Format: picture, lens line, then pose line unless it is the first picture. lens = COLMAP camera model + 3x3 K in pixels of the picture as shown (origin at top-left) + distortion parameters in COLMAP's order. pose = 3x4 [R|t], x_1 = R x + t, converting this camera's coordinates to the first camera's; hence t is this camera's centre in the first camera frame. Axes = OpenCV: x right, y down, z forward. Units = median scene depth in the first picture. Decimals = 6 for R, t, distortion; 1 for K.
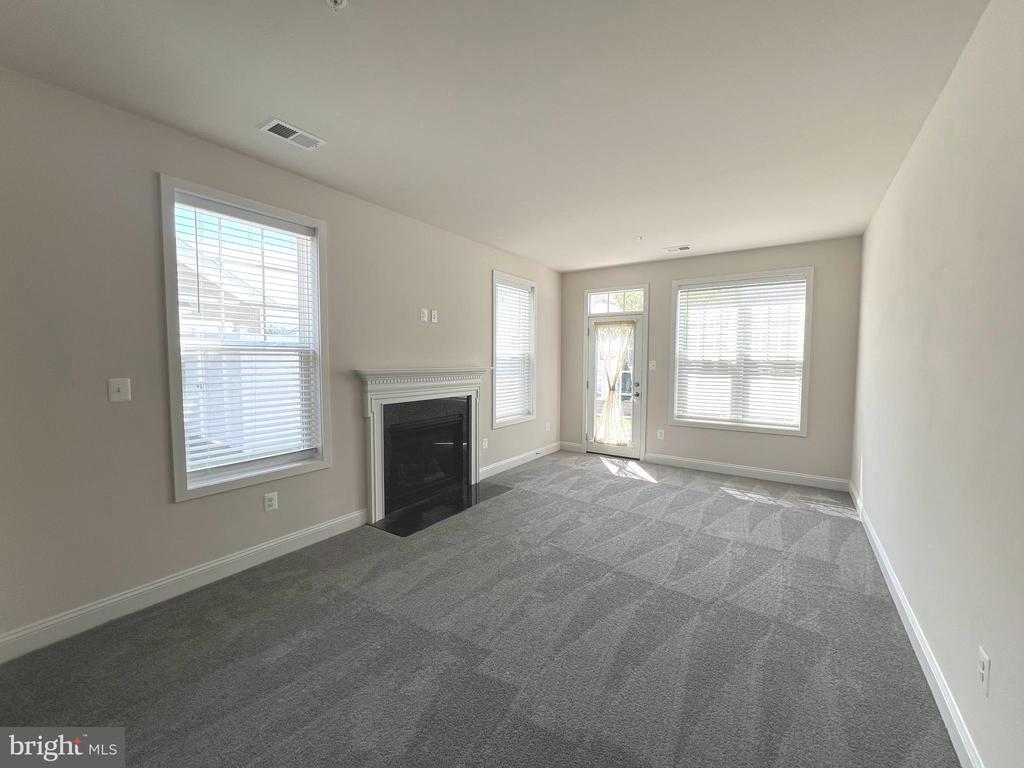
lens RADIAL K [[410.5, 0, 512.1], [0, 410.5, 381.8], [0, 0, 1]] dist [-0.002394, 0.001036]
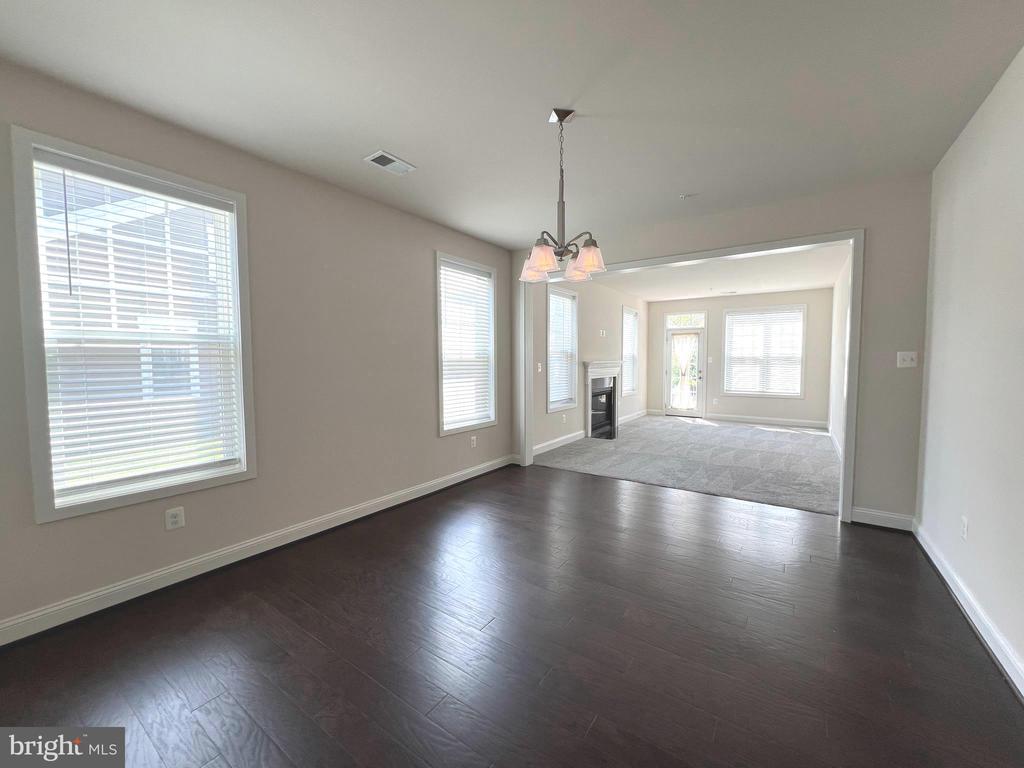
lens RADIAL K [[410.5, 0, 512.1], [0, 410.5, 381.8], [0, 0, 1]] dist [-0.002394, 0.001036]
pose [[0.999963, -0.005285, -0.006762, -0.487805], [0.005285, 0.999986, -0.000052, 0.048359], [0.006762, 0.000016, 0.999977, -0.720831]]
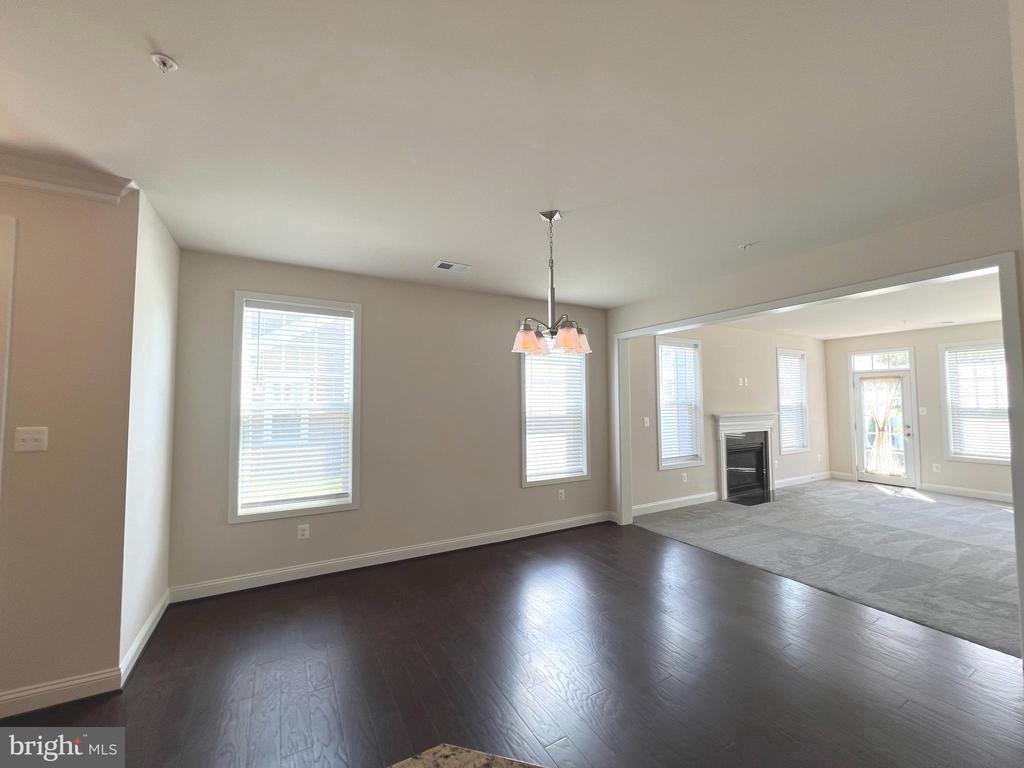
lens RADIAL K [[410.5, 0, 512.1], [0, 410.5, 381.8], [0, 0, 1]] dist [-0.002394, 0.001036]
pose [[0.899320, -0.029377, -0.436303, -0.256901], [-0.016201, 0.994817, -0.100378, 0.017635], [0.436991, 0.097340, 0.894183, -0.732633]]
